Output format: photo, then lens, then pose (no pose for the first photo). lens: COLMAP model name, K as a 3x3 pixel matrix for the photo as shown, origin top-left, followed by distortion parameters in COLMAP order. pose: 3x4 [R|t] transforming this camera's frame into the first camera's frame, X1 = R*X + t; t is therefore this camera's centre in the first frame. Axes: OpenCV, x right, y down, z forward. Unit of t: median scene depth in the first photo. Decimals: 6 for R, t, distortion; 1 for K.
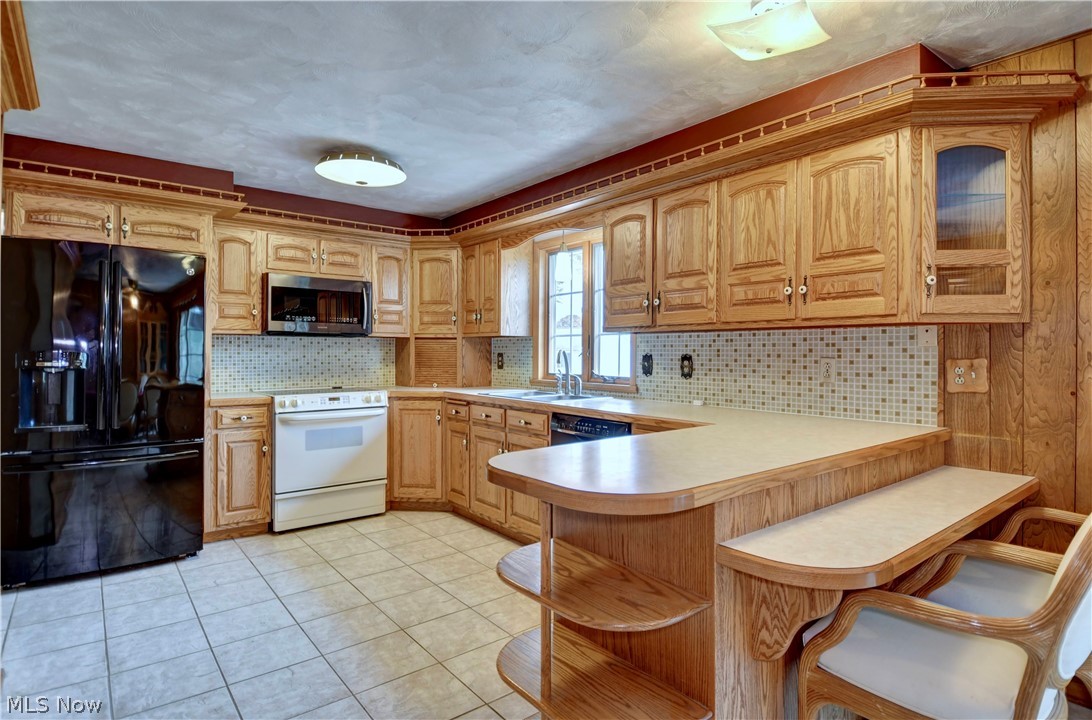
lens RADIAL K [[579.6, 0, 553.0], [0, 579.6, 351.6], [0, 0, 1]] dist [0.012988, -0.011362]
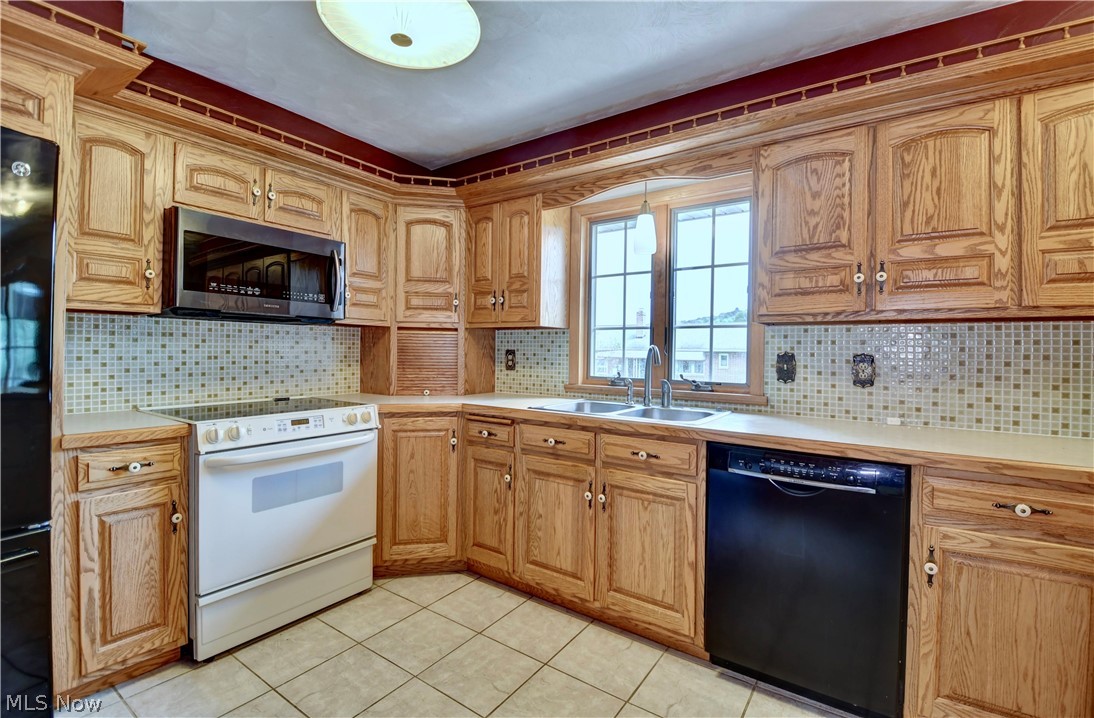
lens RADIAL K [[490.9, 0, 550.8], [0, 490.9, 351.5], [0, 0, 1]] dist [0.001563, -0.014338]
pose [[0.959554, 0.008933, 0.281383, -0.304029], [-0.009978, 0.999948, 0.002280, 0.003792], [-0.281348, -0.004996, 0.959593, 0.483085]]
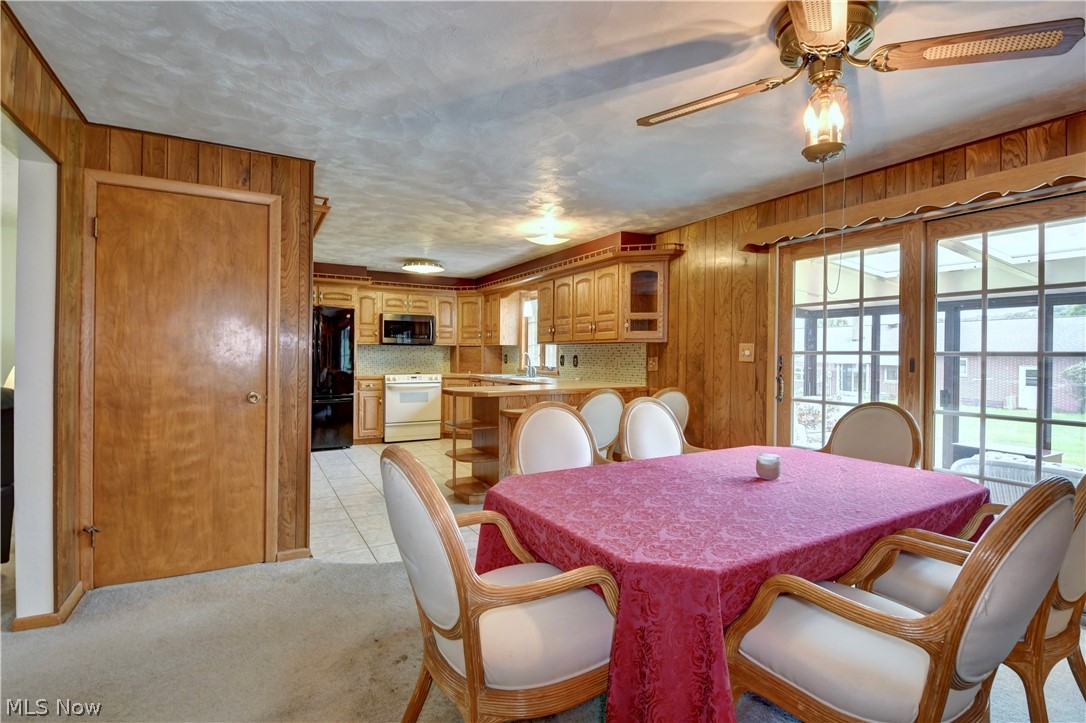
lens RADIAL K [[525.6, 0, 546.6], [0, 525.6, 357.5], [0, 0, 1]] dist [0.007015, -0.014764]
pose [[0.985633, 0.005202, -0.168821, 0.411895], [-0.004310, 0.999975, 0.005648, 0.002561], [0.168846, -0.004839, 0.985630, -0.762271]]
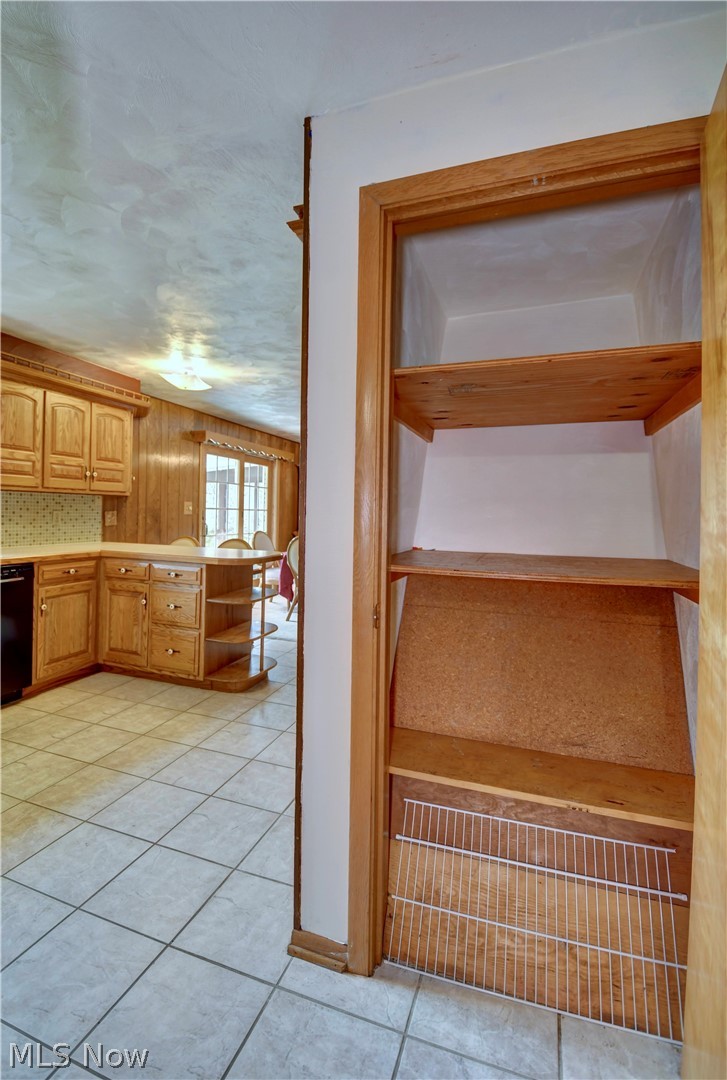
lens RADIAL K [[502.7, 0, 342.7], [0, 502.7, 509.1], [0, 0, 1]] dist [0.000977, 0.000248]
pose [[-0.503889, -0.008529, 0.863726, -0.939531], [-0.023260, 0.999723, -0.003698, -0.005710], [-0.863455, -0.021953, -0.503948, 0.773176]]
